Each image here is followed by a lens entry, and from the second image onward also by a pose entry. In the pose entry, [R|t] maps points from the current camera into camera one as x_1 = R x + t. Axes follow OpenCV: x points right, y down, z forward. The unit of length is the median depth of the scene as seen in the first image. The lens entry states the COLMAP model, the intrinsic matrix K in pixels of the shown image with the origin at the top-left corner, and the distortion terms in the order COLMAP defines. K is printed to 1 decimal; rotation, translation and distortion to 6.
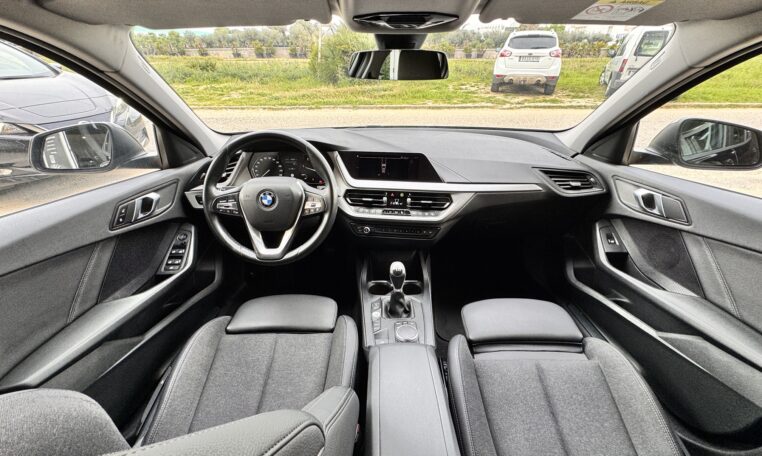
lens RADIAL K [[311.9, 0, 381.0], [0, 311.9, 228.0], [0, 0, 1]] dist [-0.001638, -0.000050]
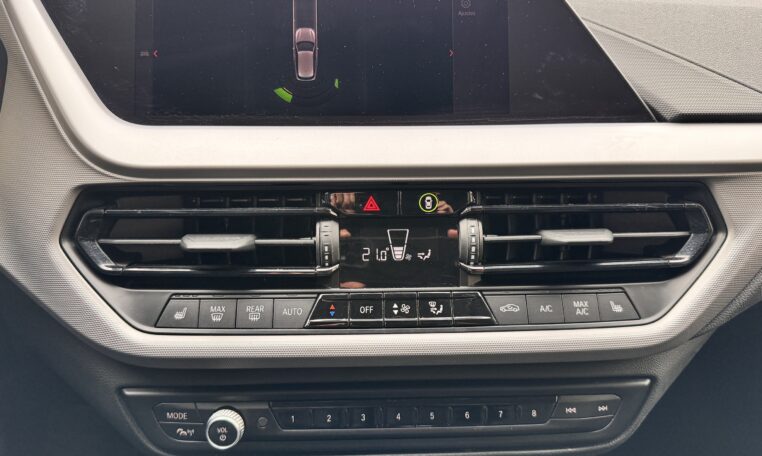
lens RADIAL K [[571.0, 0, 381.0], [0, 571.0, 228.0], [0, 0, 1]] dist [0.045314, -0.002098]
pose [[0.982913, -0.060594, 0.173812, -0.011700], [0.075435, 0.993930, -0.080082, -0.070508], [-0.167904, 0.091825, 0.981517, 0.709835]]
